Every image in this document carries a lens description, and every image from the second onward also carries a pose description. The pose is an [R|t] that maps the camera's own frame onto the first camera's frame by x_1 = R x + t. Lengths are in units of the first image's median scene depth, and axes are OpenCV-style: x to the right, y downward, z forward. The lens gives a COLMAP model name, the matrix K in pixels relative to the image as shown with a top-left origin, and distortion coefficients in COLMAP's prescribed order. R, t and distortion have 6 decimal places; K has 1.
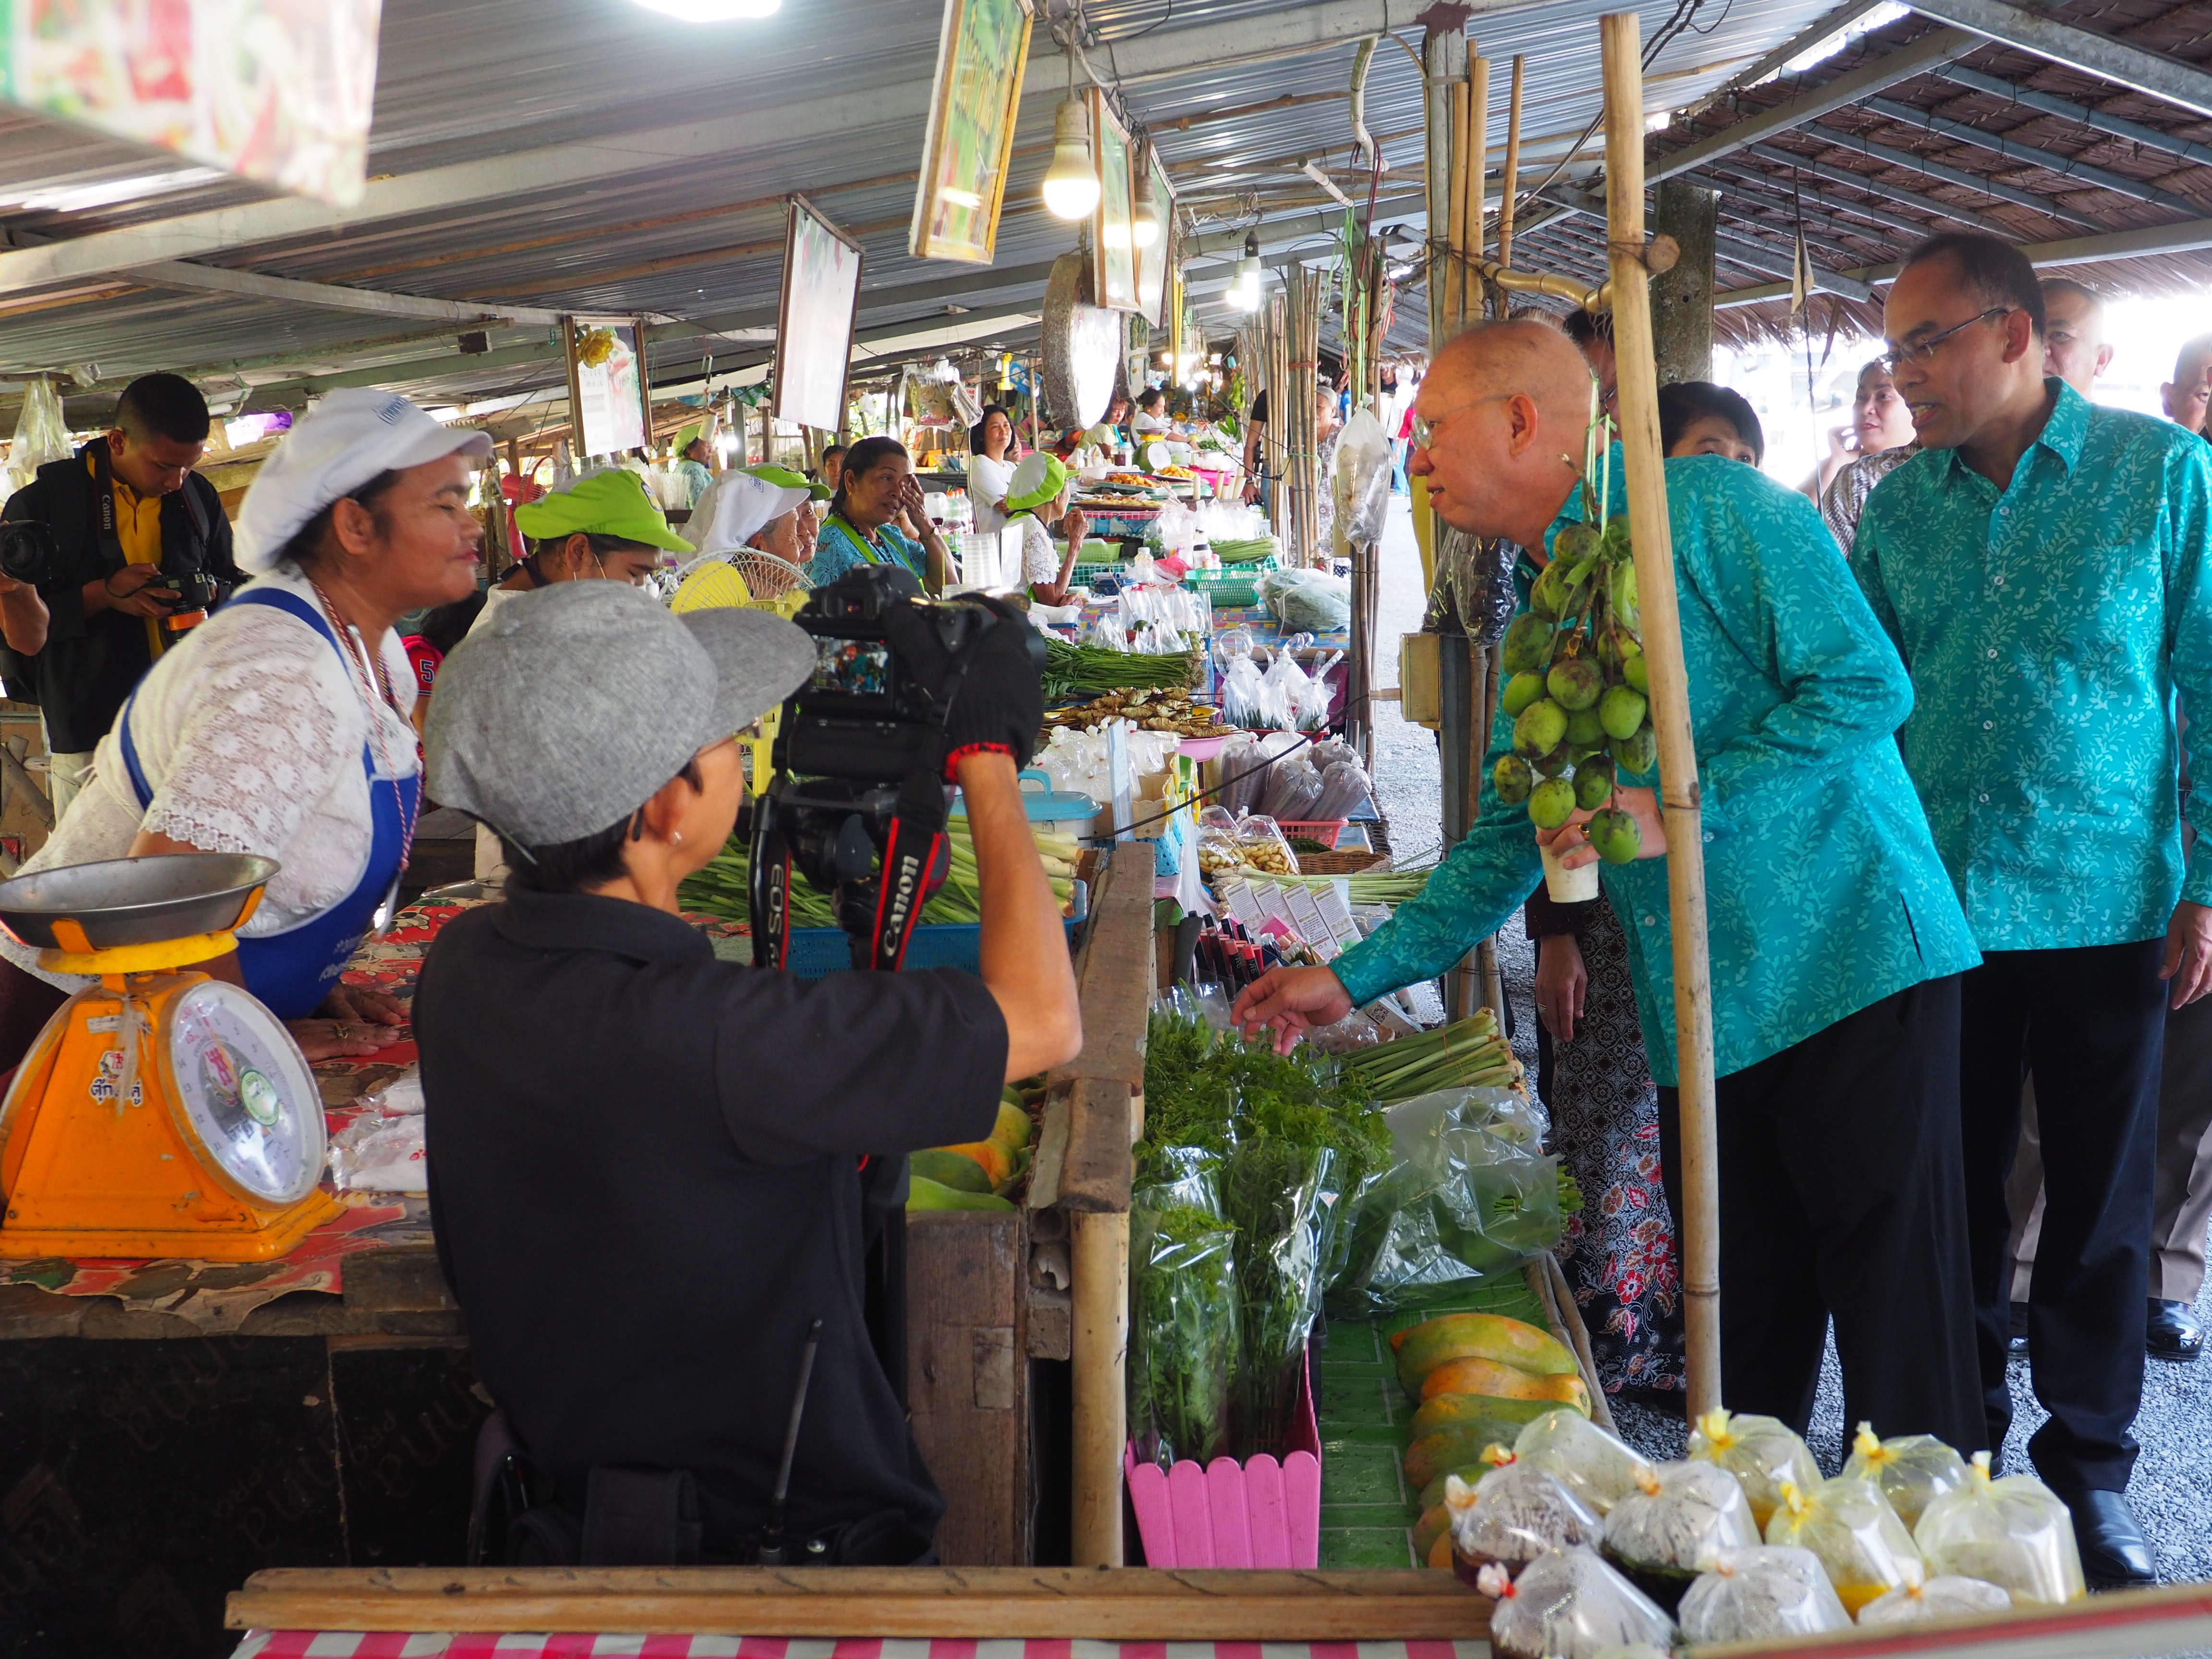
lens RADIAL K [[2597.6, 0, 1100.0], [0, 2597.6, 829.9], [0, 0, 1]] dist [-0.024260, 0.000000]
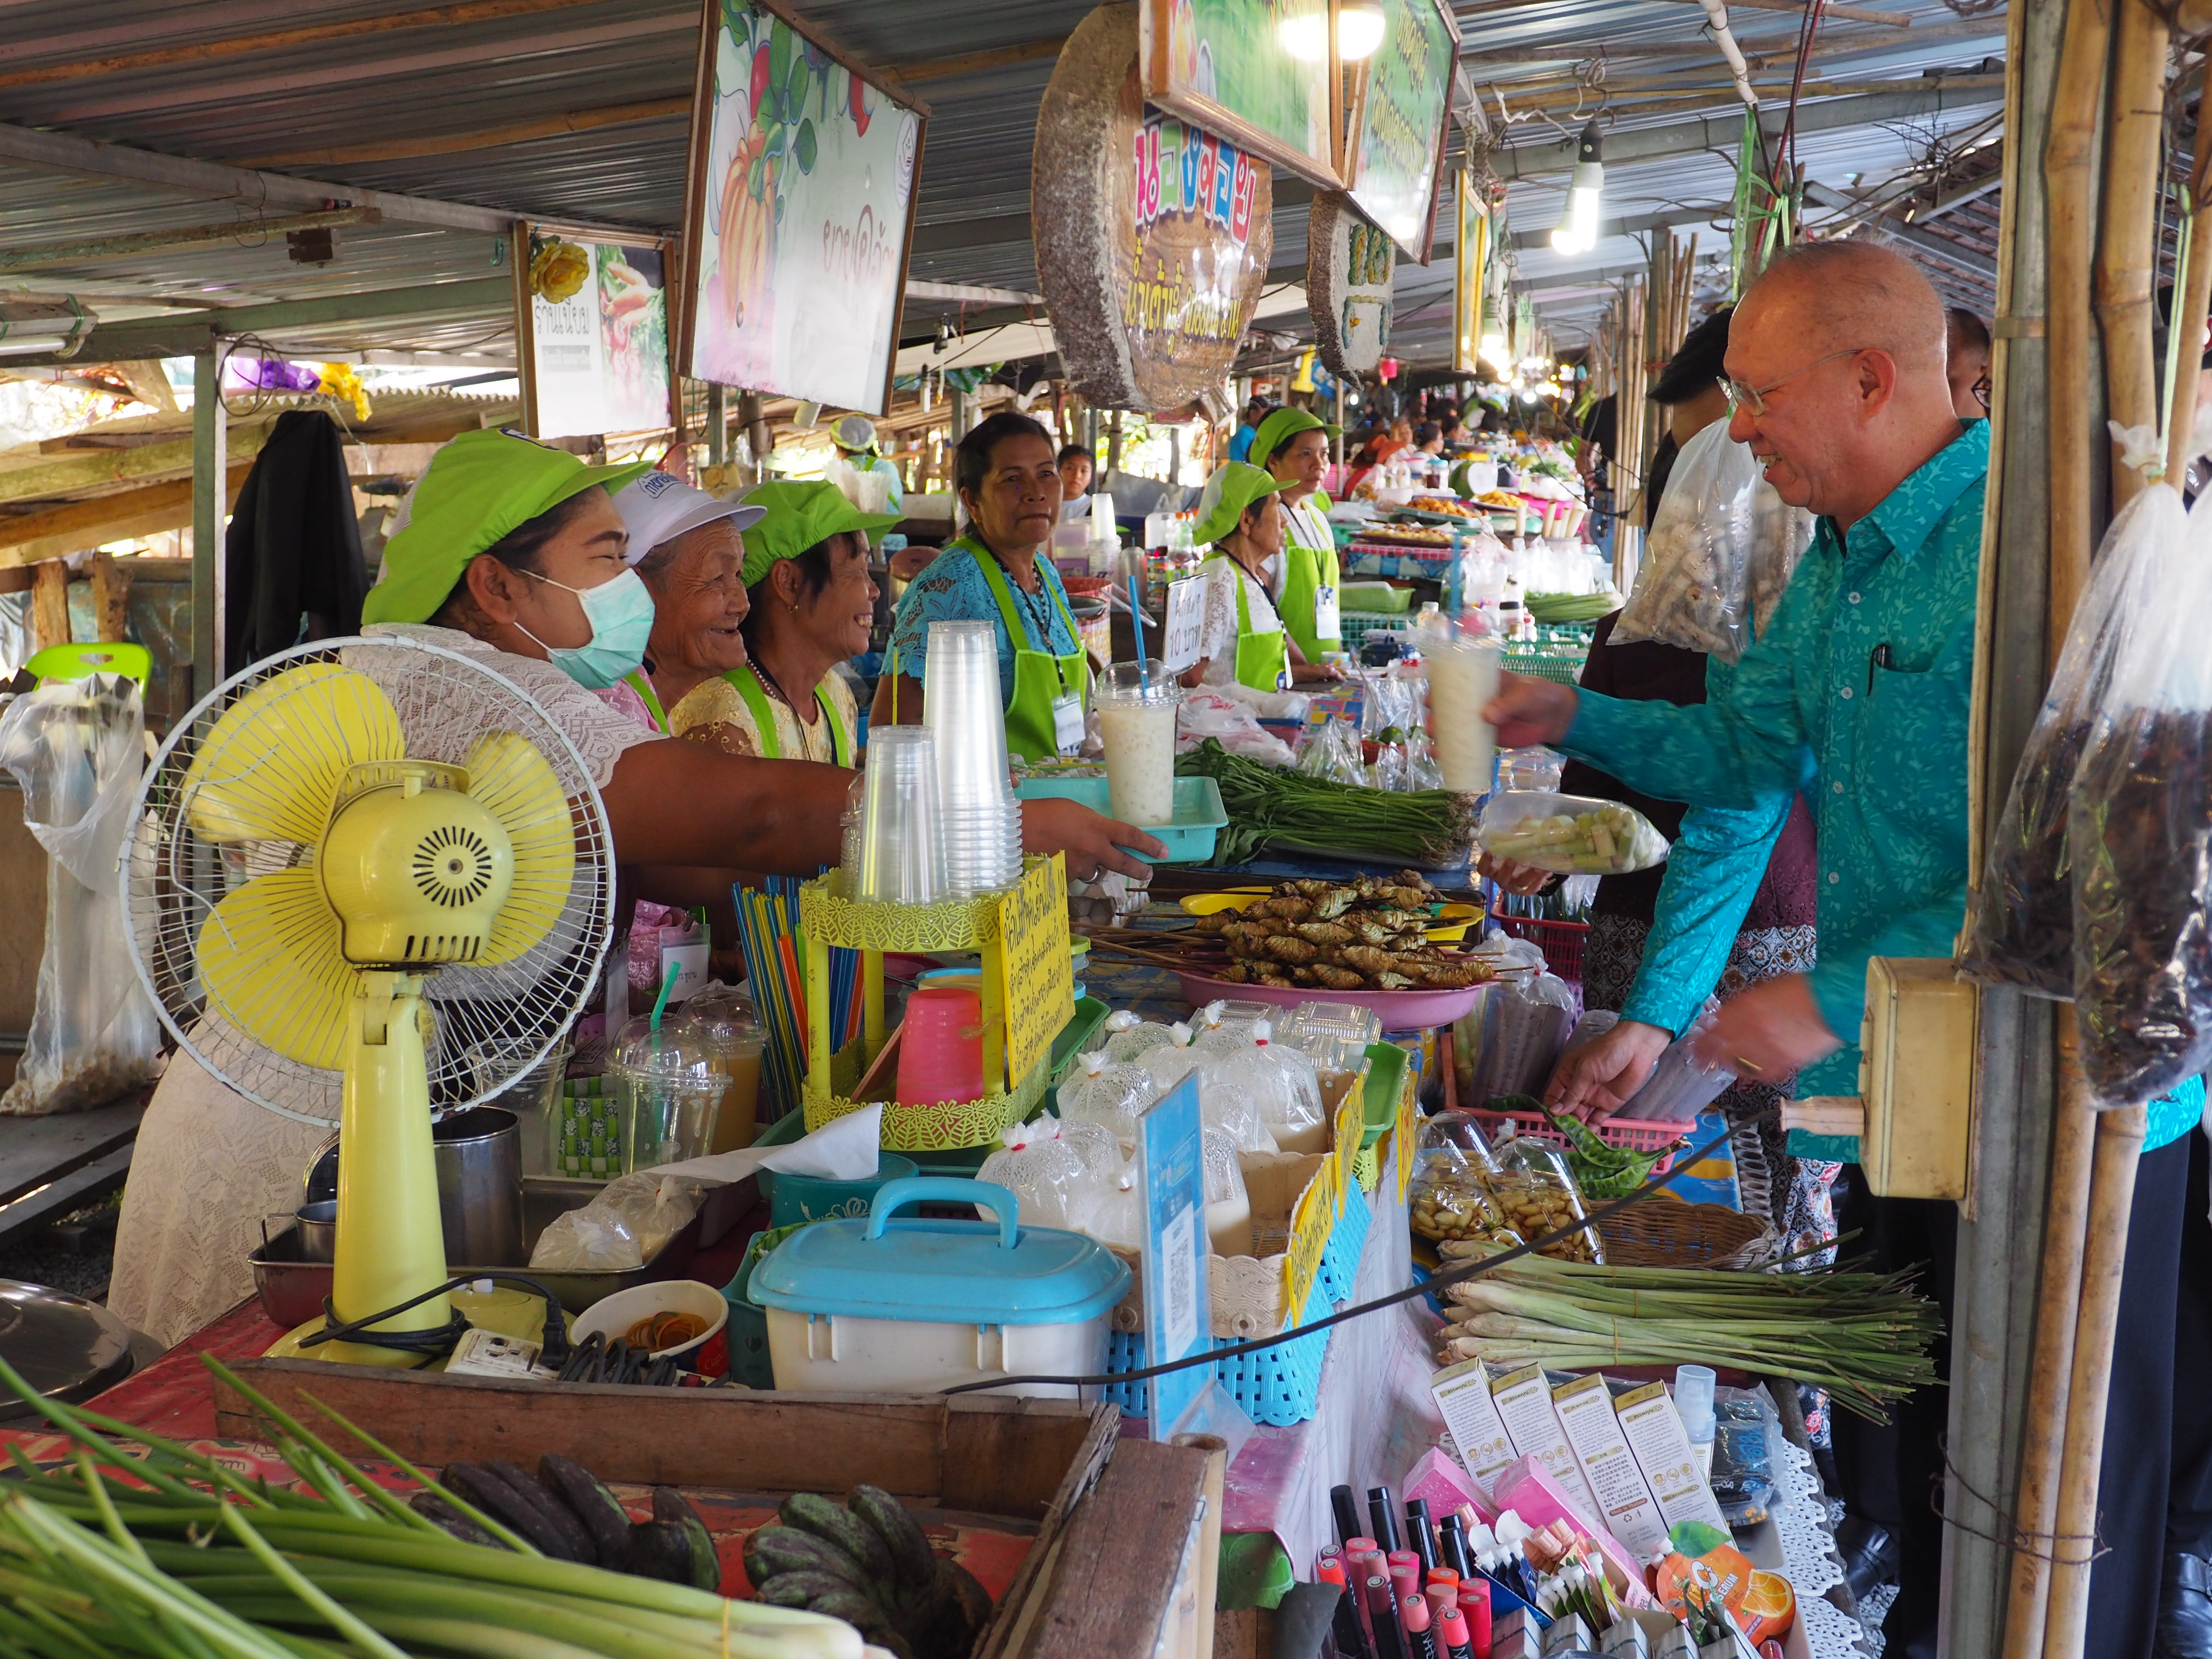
lens RADIAL K [[2879.8, 0, 1113.0], [0, 2879.8, 827.0], [0, 0, 1]] dist [0.011674, 0.000000]
pose [[0.993010, 0.058530, -0.102499, 0.011599], [-0.060488, 0.998039, -0.016097, -0.020731], [0.101356, 0.022185, 0.994603, 0.141320]]
